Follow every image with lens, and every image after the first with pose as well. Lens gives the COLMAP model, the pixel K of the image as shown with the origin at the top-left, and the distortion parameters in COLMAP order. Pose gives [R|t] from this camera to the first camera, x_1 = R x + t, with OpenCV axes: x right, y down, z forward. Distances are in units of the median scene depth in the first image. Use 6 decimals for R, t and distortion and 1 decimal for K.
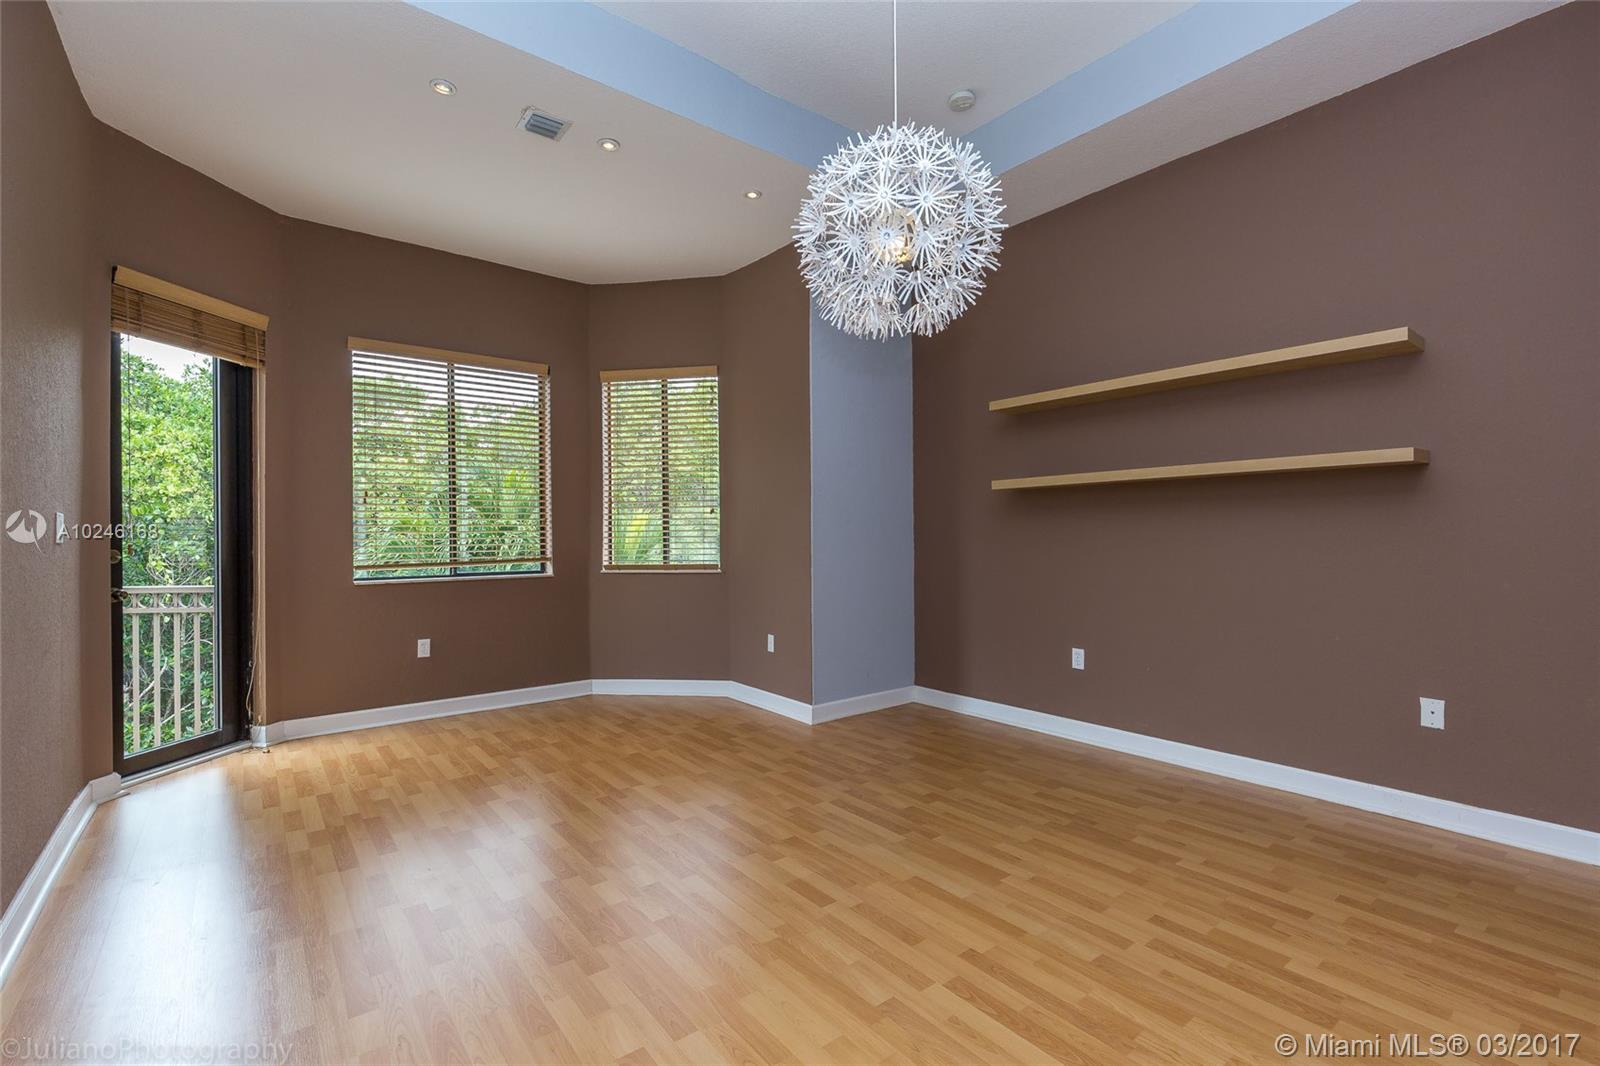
lens RADIAL K [[728.4, 0, 801.6], [0, 728.4, 532.8], [0, 0, 1]] dist [0.002751, 0.000527]
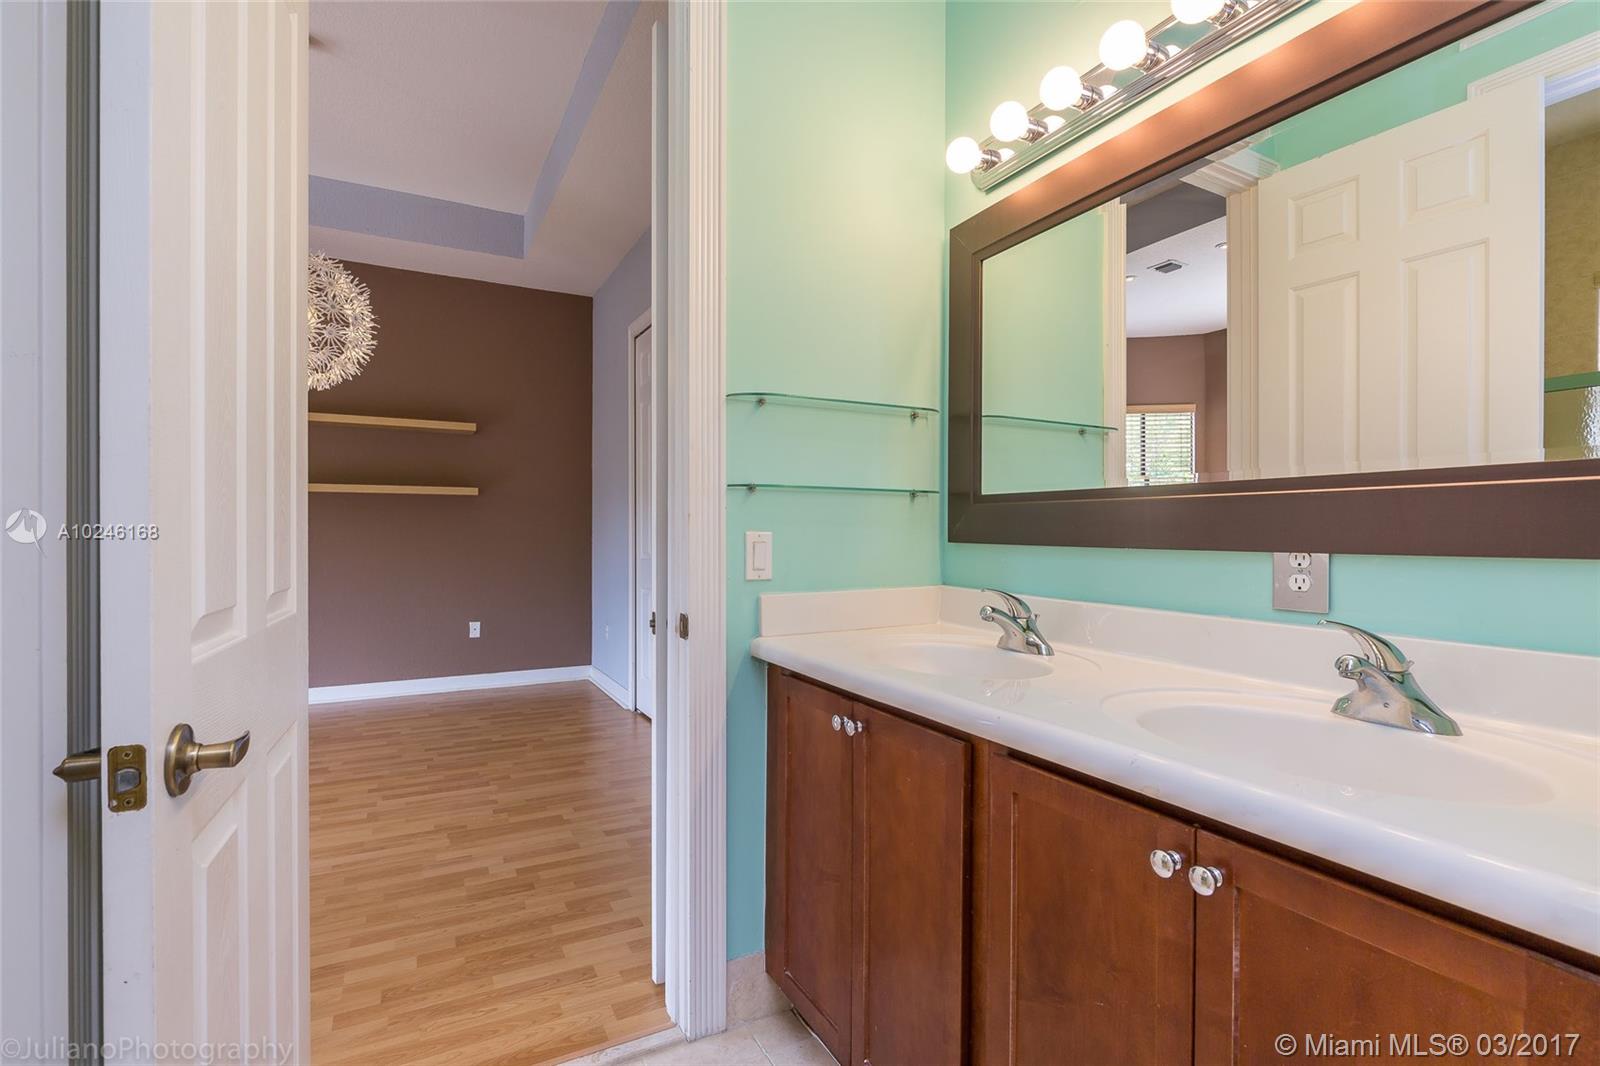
lens RADIAL K [[740.4, 0, 791.3], [0, 740.4, 531.6], [0, 0, 1]] dist [-0.002582, -0.001394]
pose [[0.192603, 0.008379, 0.981241, -0.792956], [-0.000956, 0.999965, -0.008351, 0.009253], [-0.981276, 0.000670, 0.192604, -0.153380]]
